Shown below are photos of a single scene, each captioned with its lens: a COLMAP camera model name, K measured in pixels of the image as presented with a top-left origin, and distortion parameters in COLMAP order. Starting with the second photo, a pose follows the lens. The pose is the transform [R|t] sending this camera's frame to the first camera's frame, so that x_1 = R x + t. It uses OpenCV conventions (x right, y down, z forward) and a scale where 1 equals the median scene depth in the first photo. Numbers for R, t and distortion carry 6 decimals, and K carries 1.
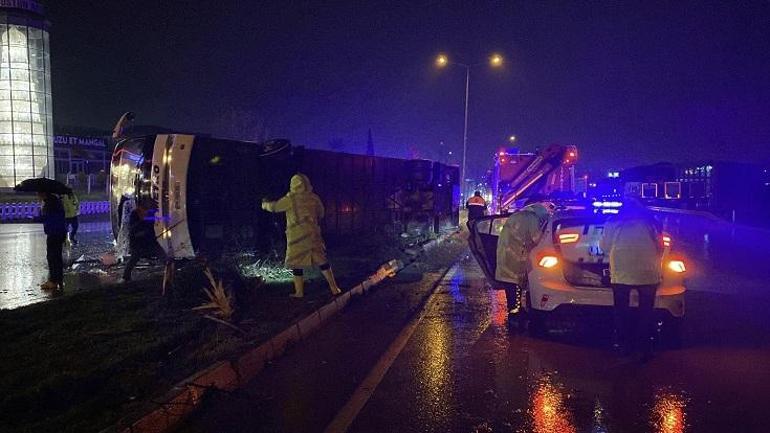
lens RADIAL K [[648.0, 0, 385.2], [0, 648.0, 215.9], [0, 0, 1]] dist [0.071856, -0.121555]
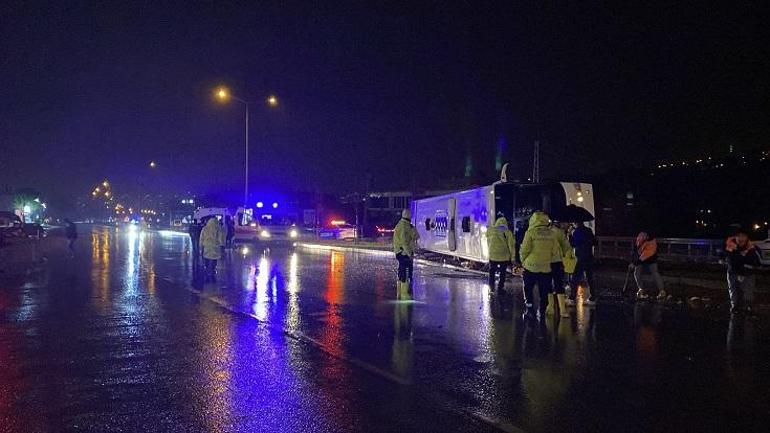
lens RADIAL K [[648.0, 0, 377.4], [0, 648.0, 228.8], [0, 0, 1]] dist [0.071856, -0.121555]
pose [[0.779607, -0.015334, 0.626082, -1.067038], [0.028041, 0.999552, -0.010435, -0.011823], [-0.625641, 0.025691, 0.779688, 0.086570]]
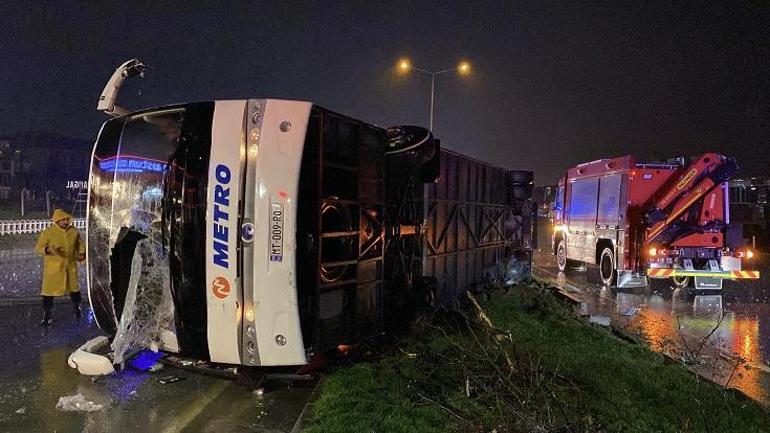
lens RADIAL K [[648.0, 0, 387.3], [0, 648.0, 213.4], [0, 0, 1]] dist [0.071856, -0.121555]
pose [[0.987996, 0.008910, 0.154220, -0.202302], [-0.004211, 0.999518, -0.030769, -0.019806], [-0.154420, 0.029750, 0.987557, 0.350678]]
